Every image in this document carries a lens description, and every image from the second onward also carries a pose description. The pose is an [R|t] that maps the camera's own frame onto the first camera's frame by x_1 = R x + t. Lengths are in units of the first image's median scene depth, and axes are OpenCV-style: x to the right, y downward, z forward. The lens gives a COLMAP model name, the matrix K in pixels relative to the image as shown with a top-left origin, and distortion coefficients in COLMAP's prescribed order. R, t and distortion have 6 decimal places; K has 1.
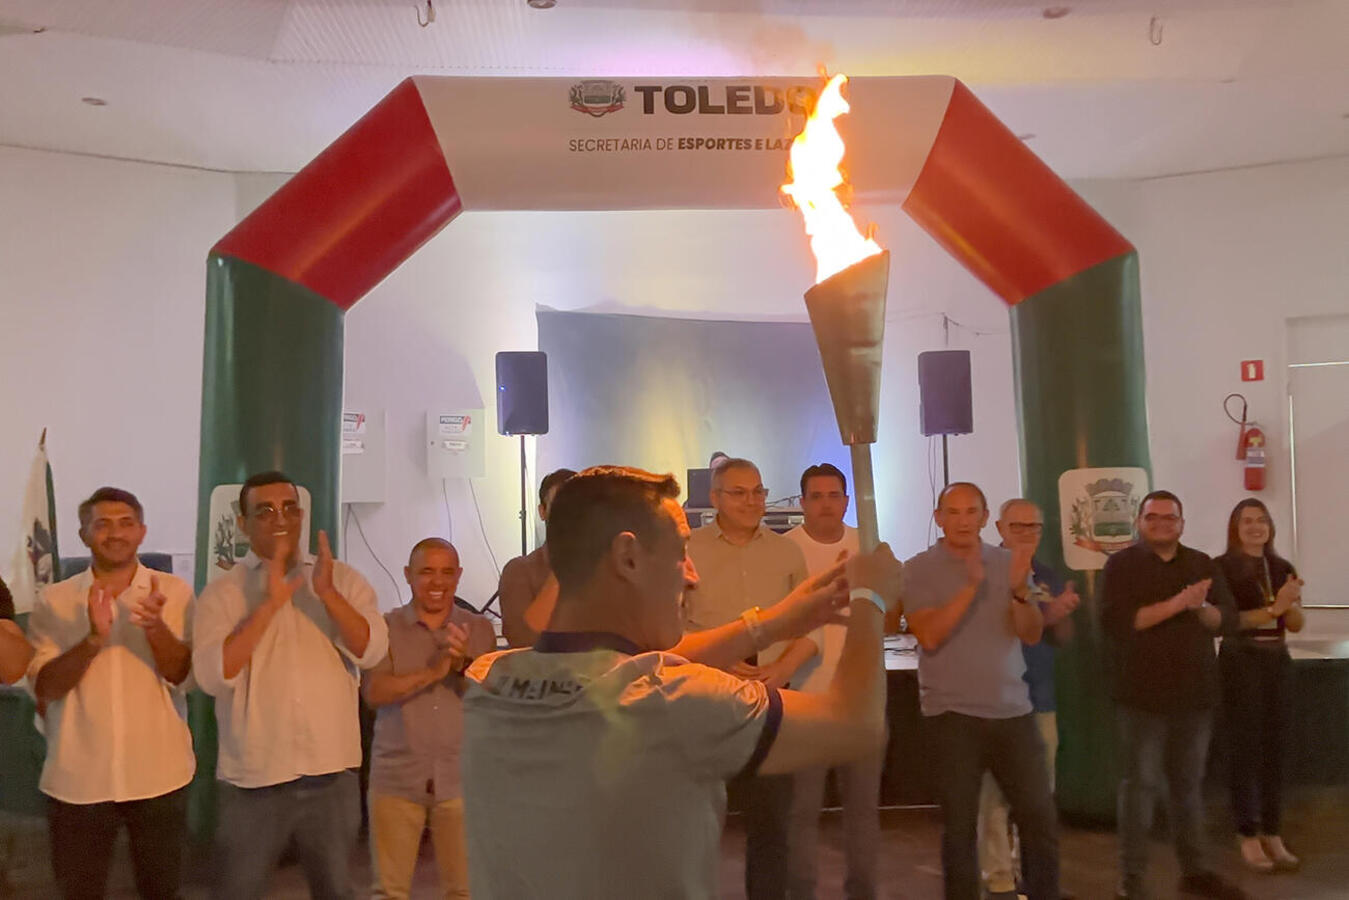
lens RADIAL K [[1334.1, 0, 785.2], [0, 1334.1, 453.5], [0, 0, 1]] dist [0.011175, -0.001343]
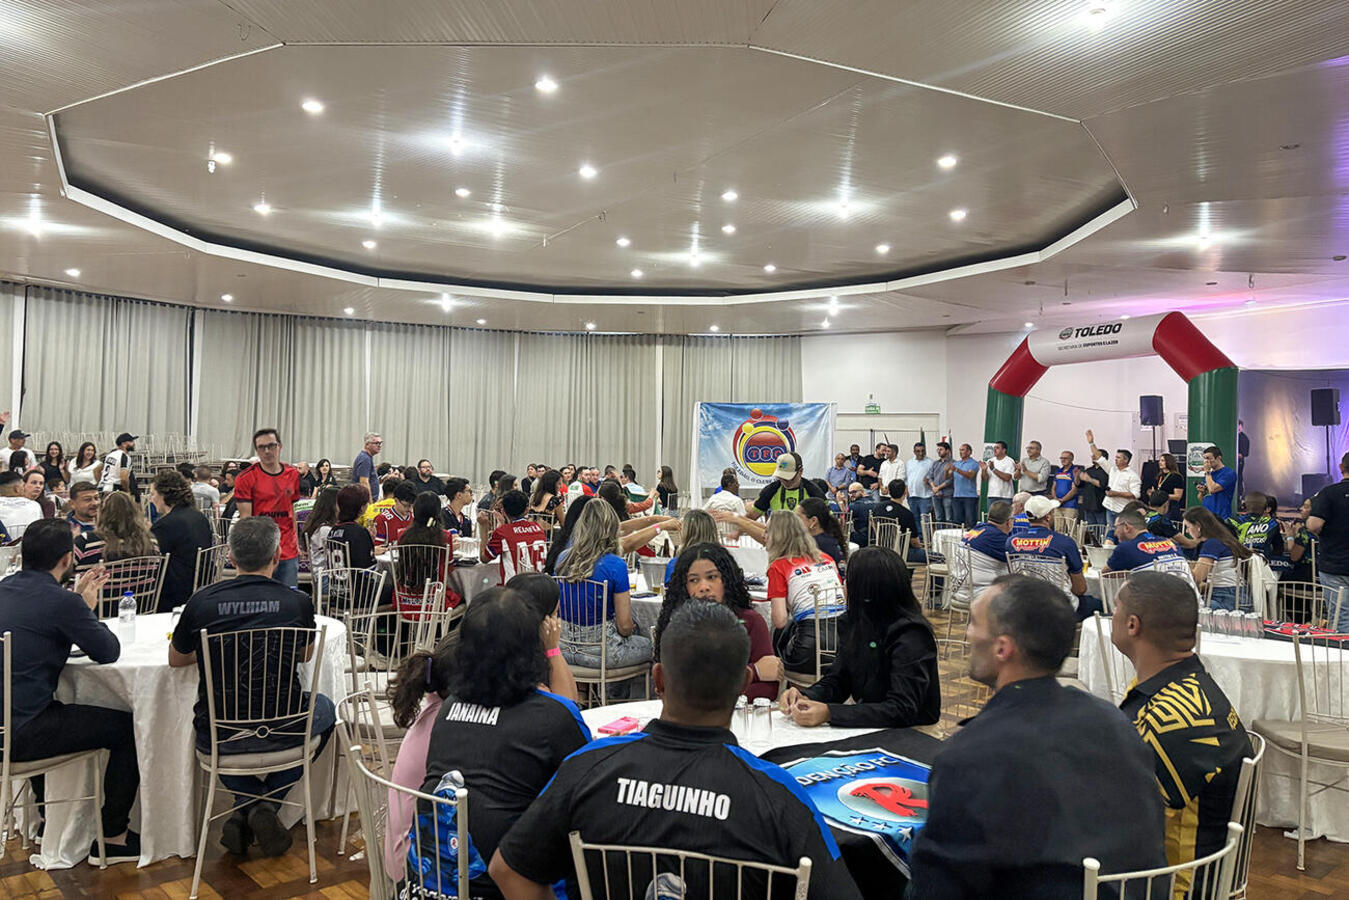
lens RADIAL K [[1027.4, 0, 665.5], [0, 1027.4, 452.5], [0, 0, 1]] dist [-0.003801, -0.005243]
pose [[0.362317, 0.029009, -0.931603, 1.963089], [0.010911, 0.999315, 0.035361, -0.064024], [0.931991, -0.022976, 0.361752, -0.934656]]
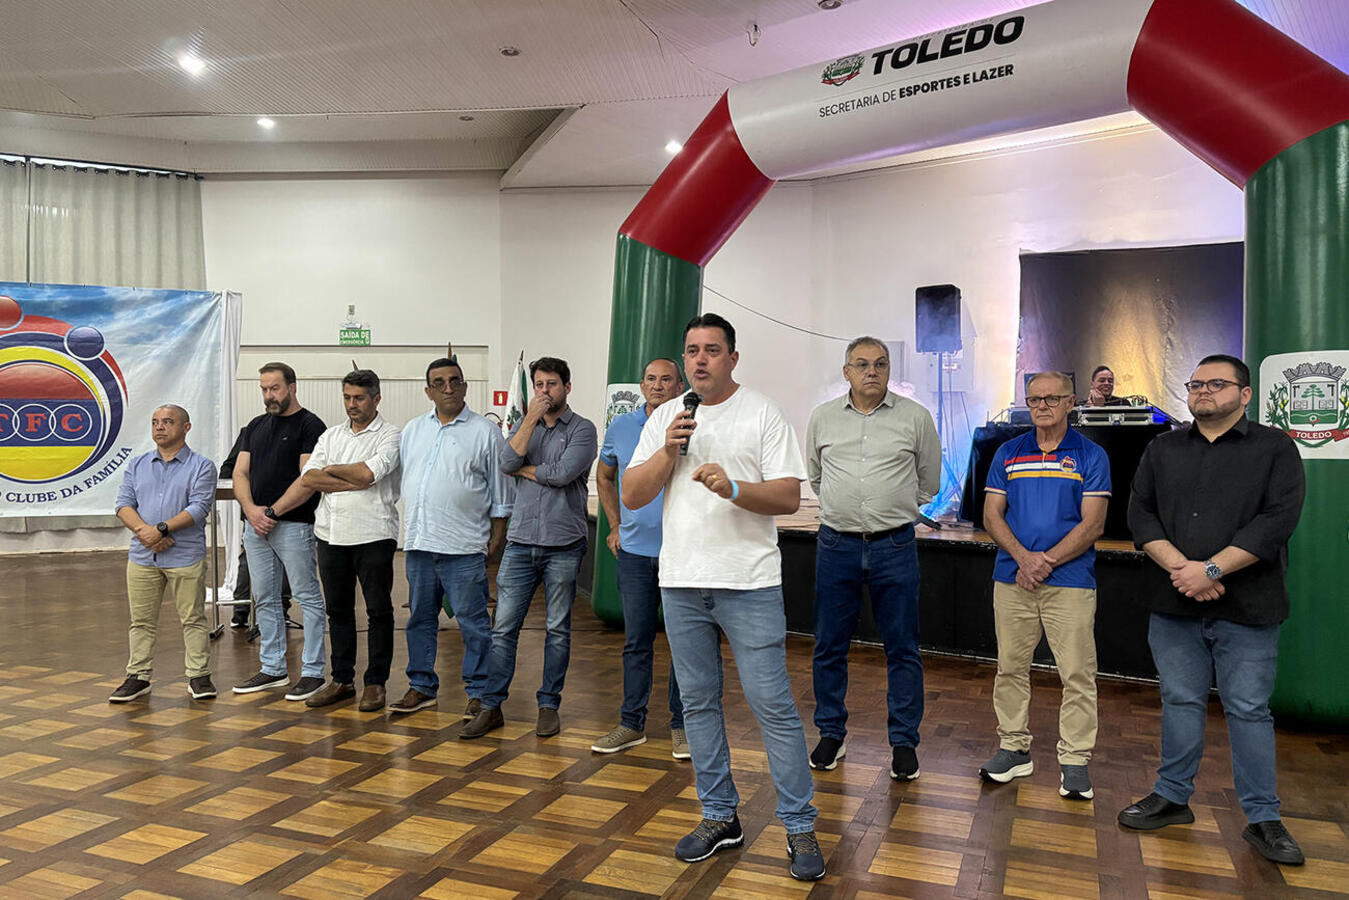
lens RADIAL K [[1027.4, 0, 665.5], [0, 1027.4, 452.5], [0, 0, 1]] dist [-0.003801, -0.005243]
pose [[0.727897, 0.028080, -0.685111, 0.404717], [0.009422, 0.998657, 0.050942, 0.040536], [0.685622, -0.043535, 0.726655, 0.171212]]
